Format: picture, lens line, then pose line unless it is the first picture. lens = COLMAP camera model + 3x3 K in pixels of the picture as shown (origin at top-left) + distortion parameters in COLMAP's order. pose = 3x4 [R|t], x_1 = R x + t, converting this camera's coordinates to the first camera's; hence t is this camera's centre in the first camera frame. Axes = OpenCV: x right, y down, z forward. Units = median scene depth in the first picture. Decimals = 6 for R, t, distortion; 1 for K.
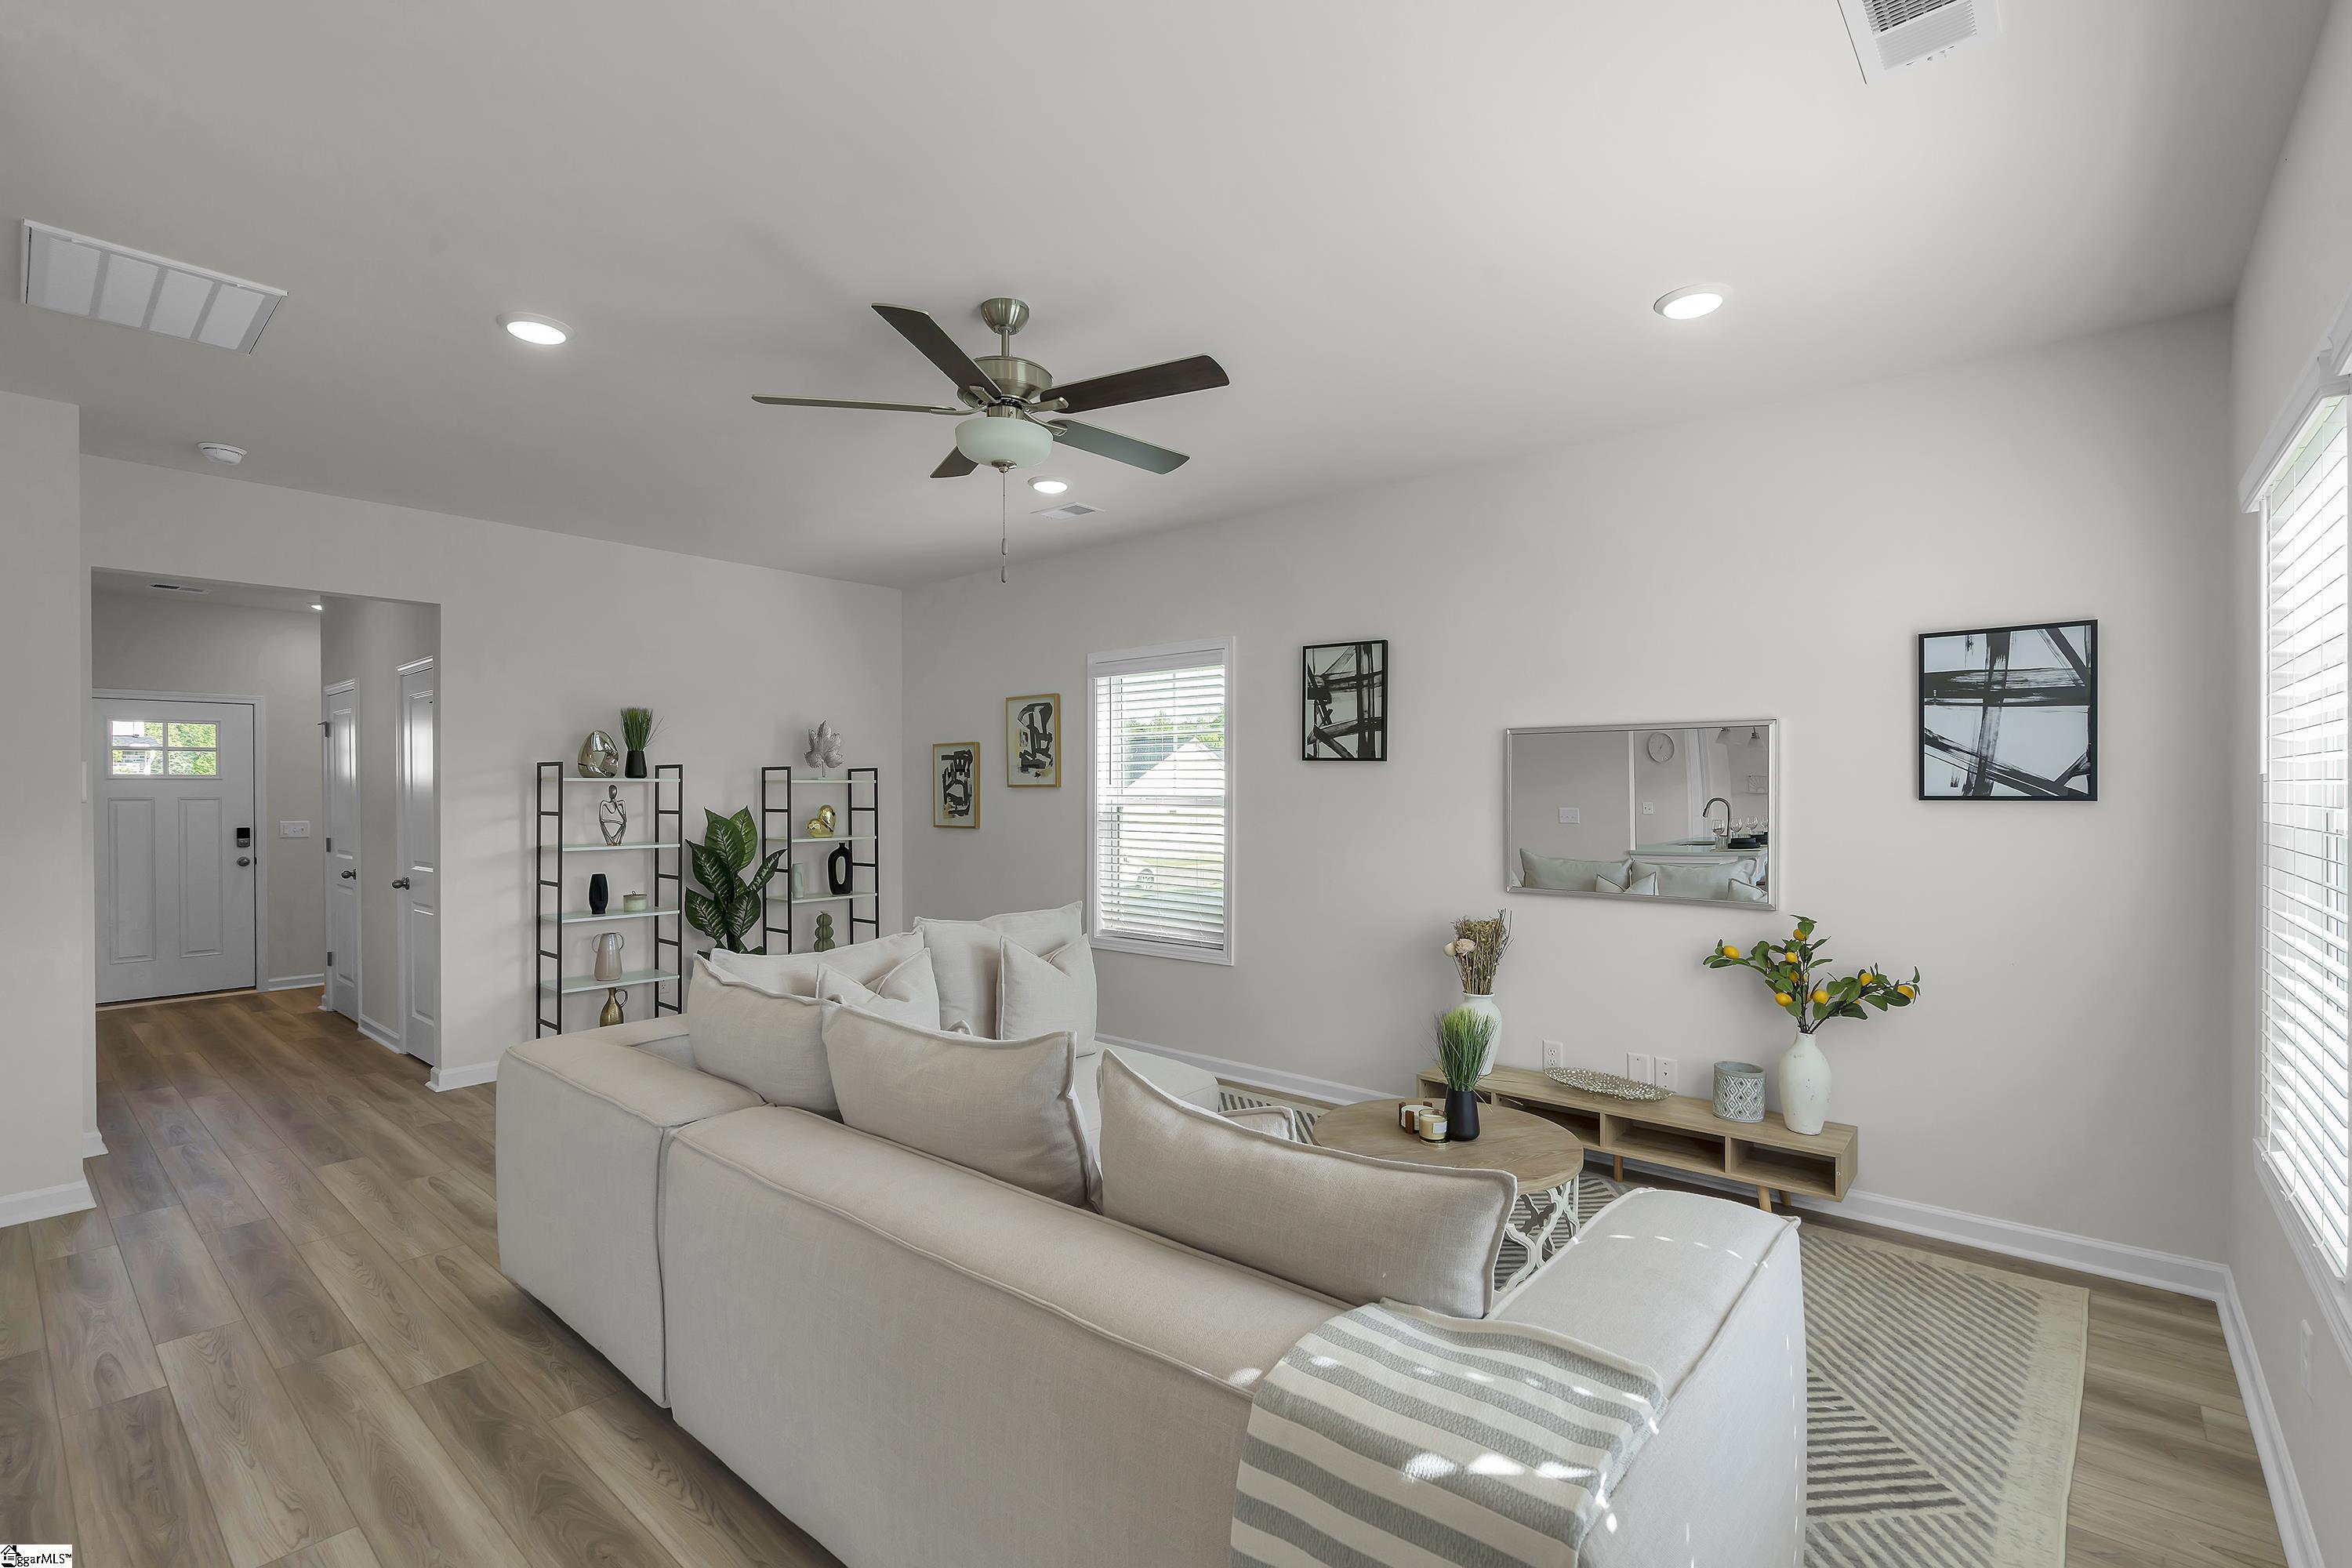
lens RADIAL K [[1043.5, 0, 1181.3], [0, 1043.5, 783.5], [0, 0, 1]] dist [-0.000733, 0.000078]
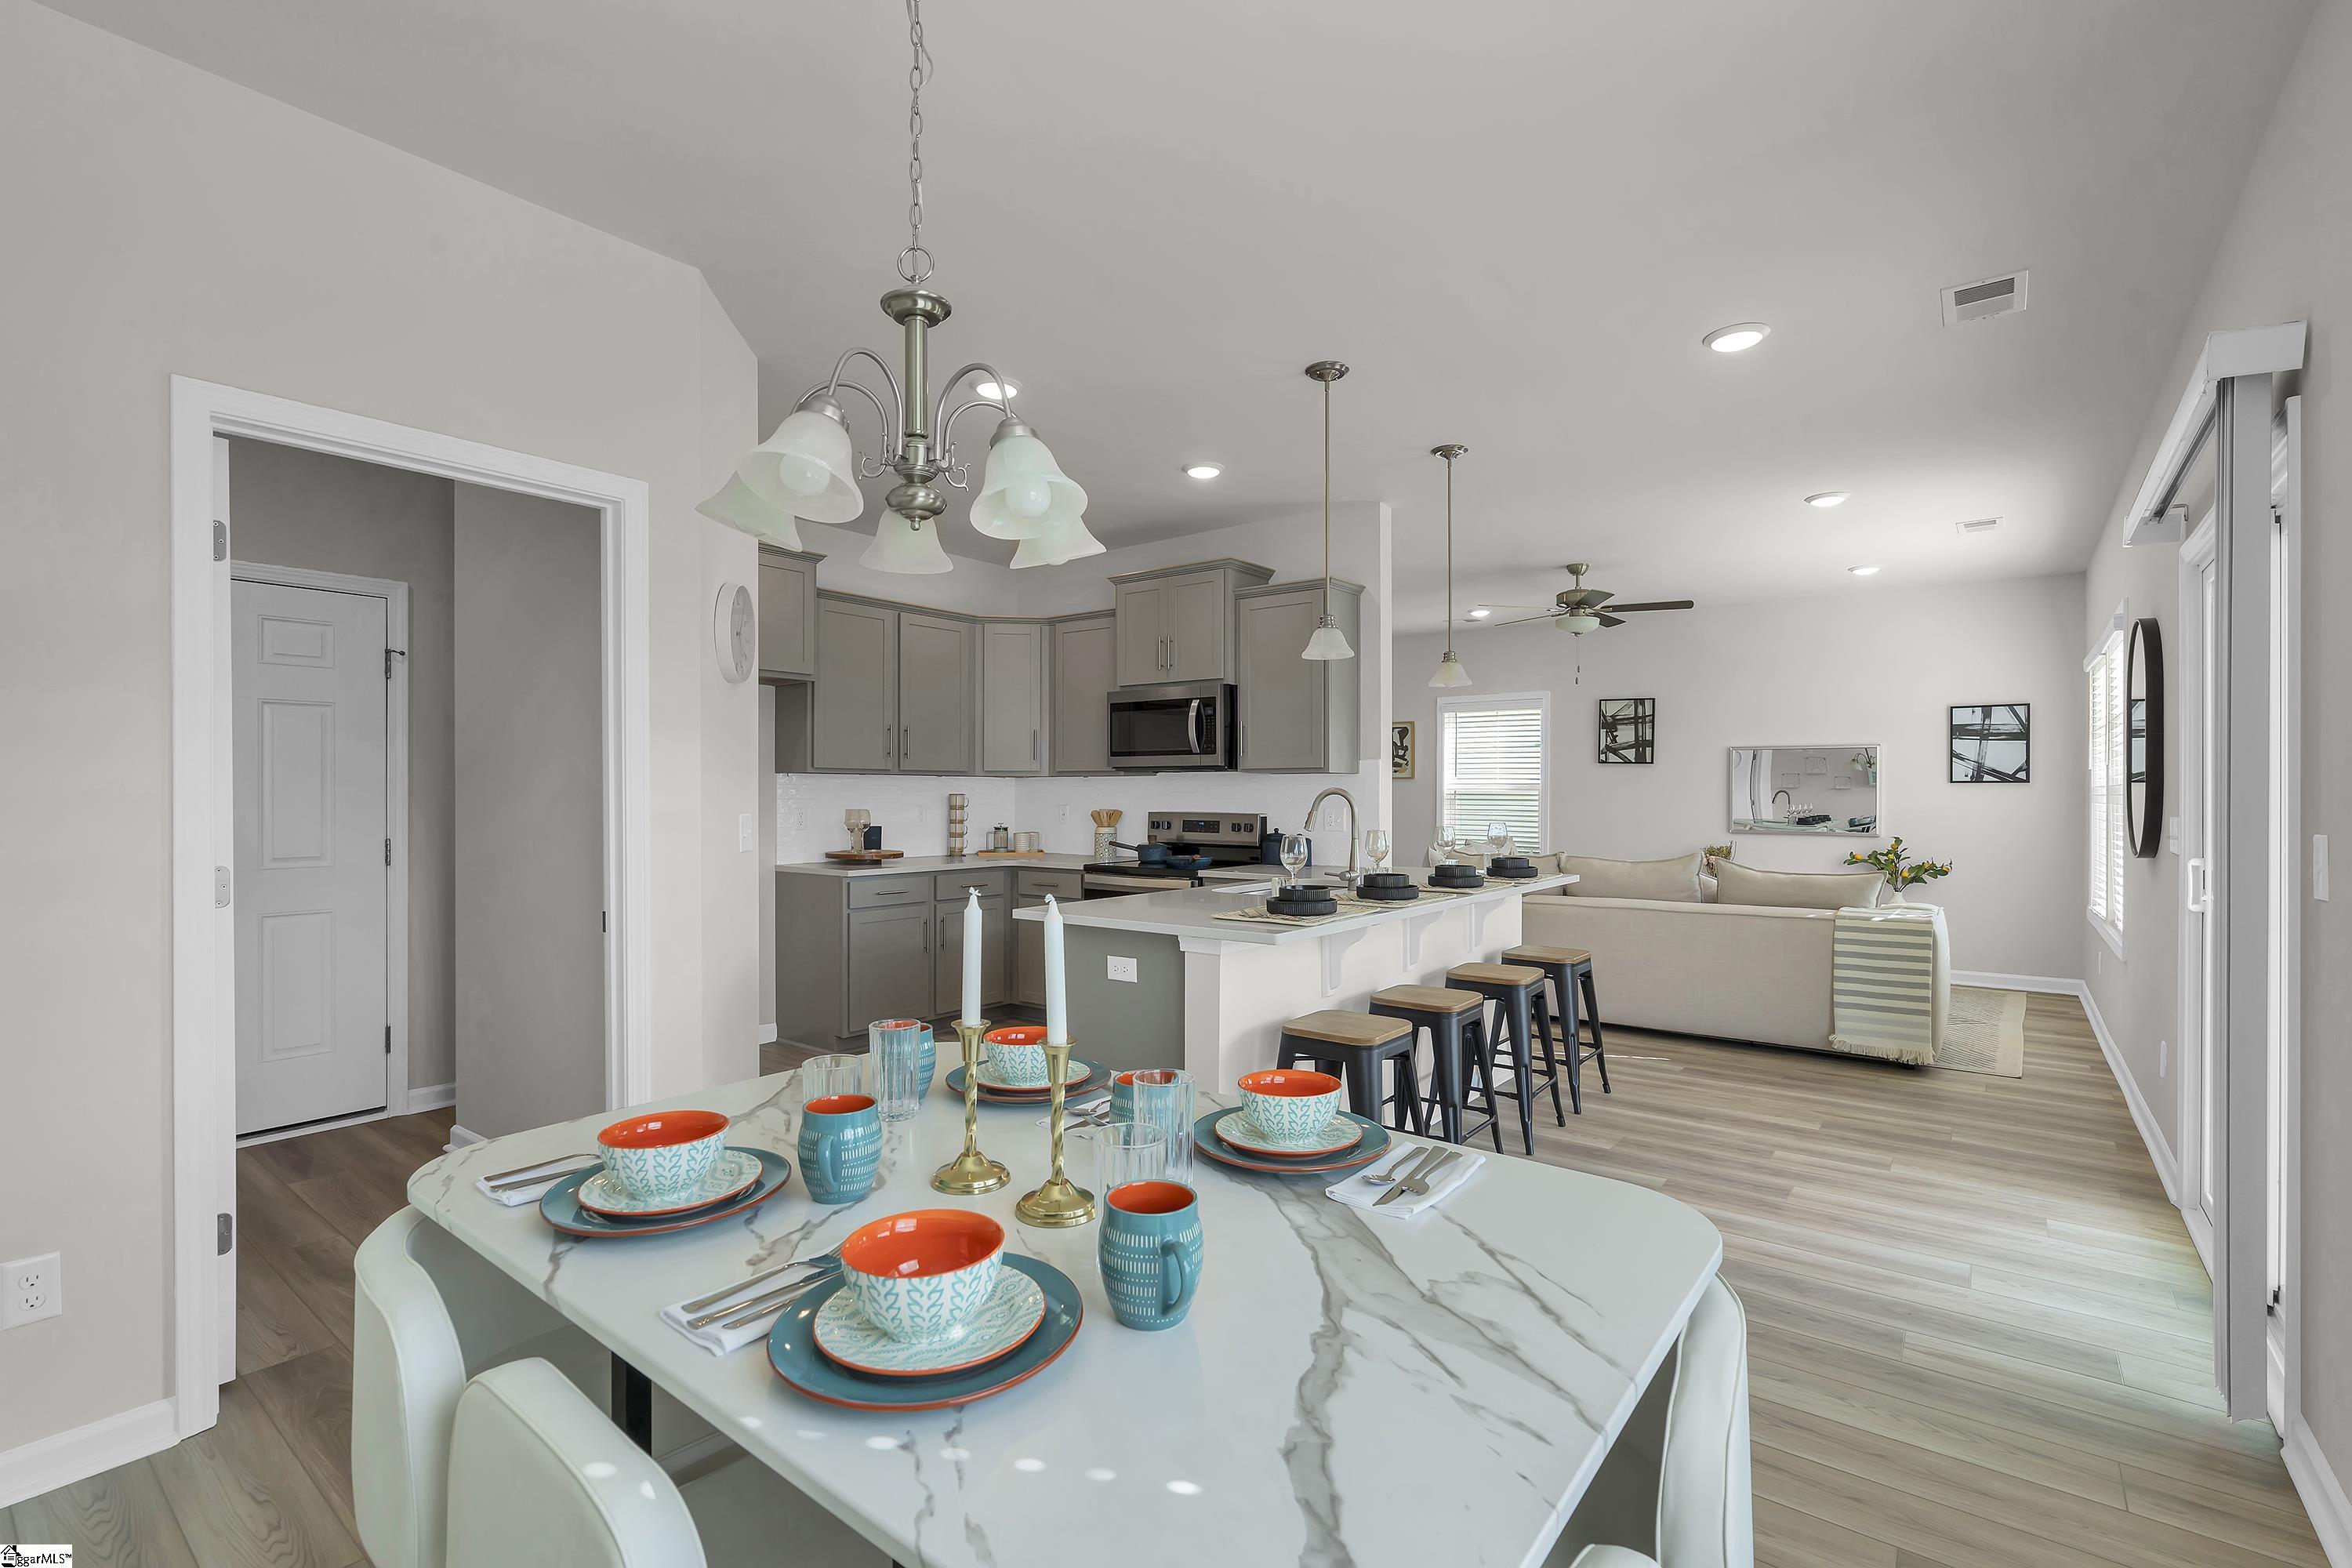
lens RADIAL K [[1043.5, 0, 1177.1], [0, 1043.5, 782.0], [0, 0, 1]] dist [-0.000733, 0.000078]
pose [[0.998947, 0.007709, 0.045230, -0.931471], [-0.007373, 0.999944, -0.007575, 0.039403], [-0.045286, 0.007234, 0.998948, -1.022246]]
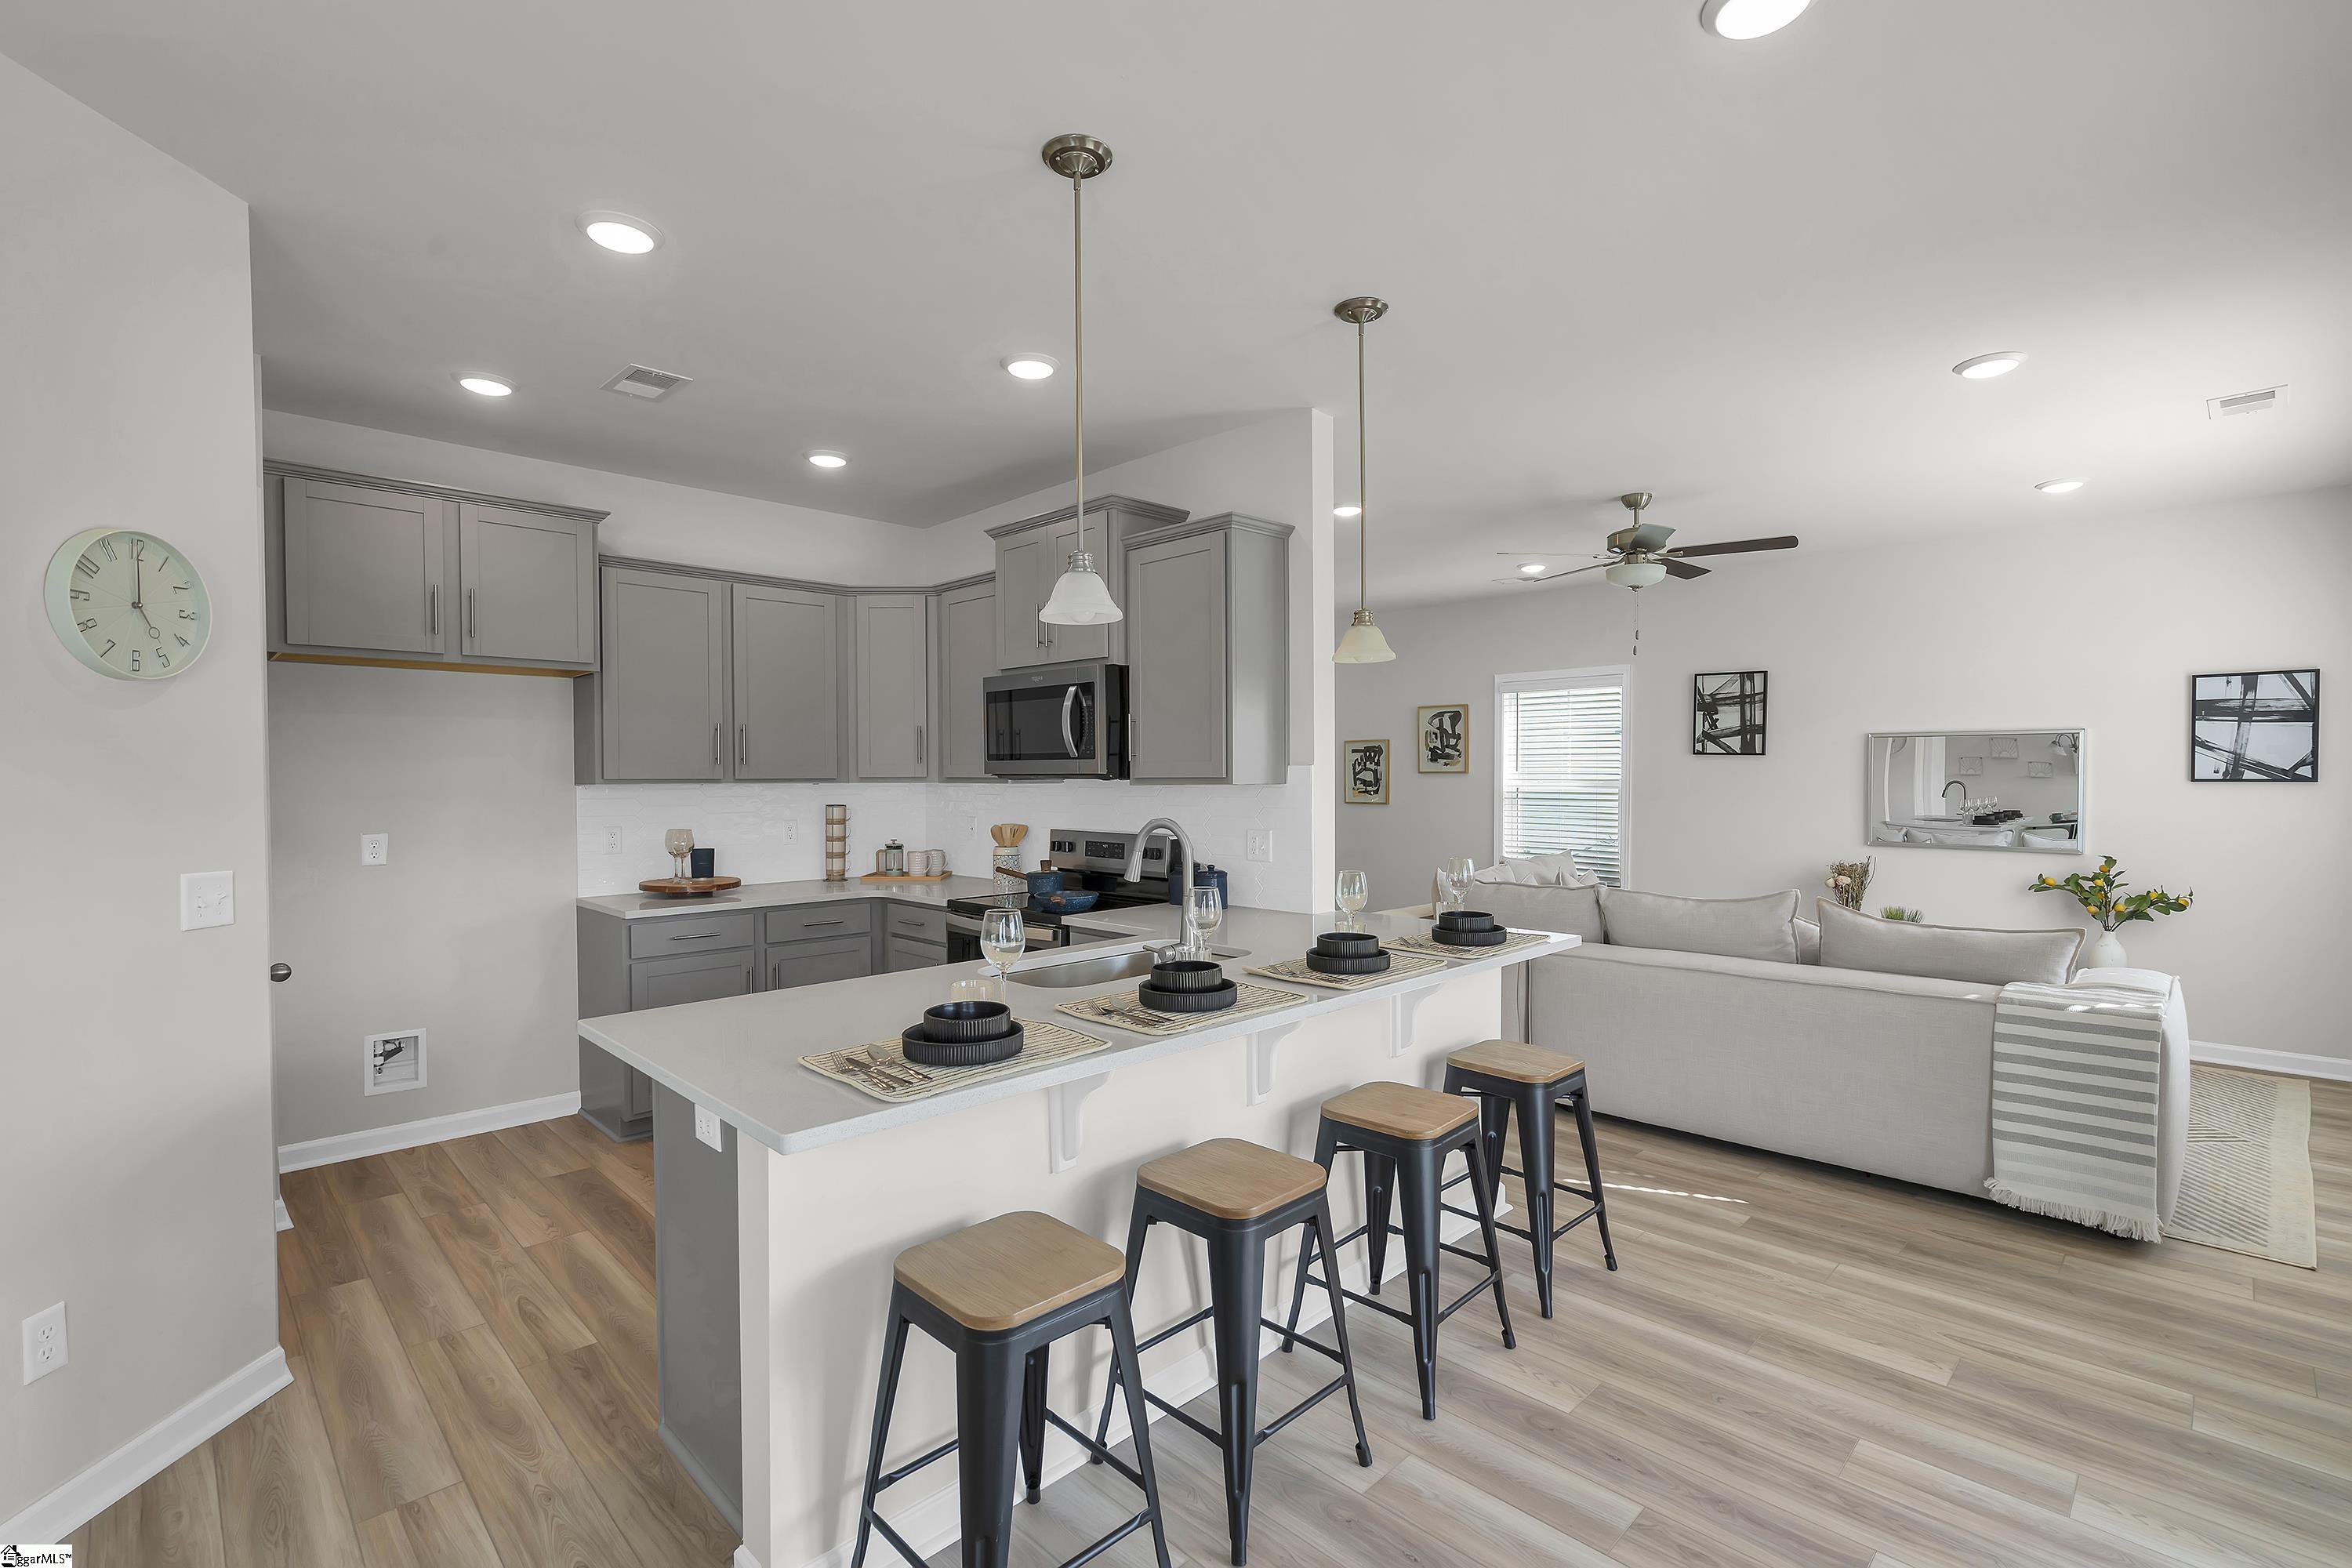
lens RADIAL K [[1043.5, 0, 1175.5], [0, 1043.5, 783.8], [0, 0, 1]] dist [-0.000733, 0.000078]
pose [[0.996265, 0.001854, -0.086329, -0.627063], [-0.000772, 0.999921, 0.012562, 0.000636], [0.086345, -0.012448, 0.996188, -0.639916]]
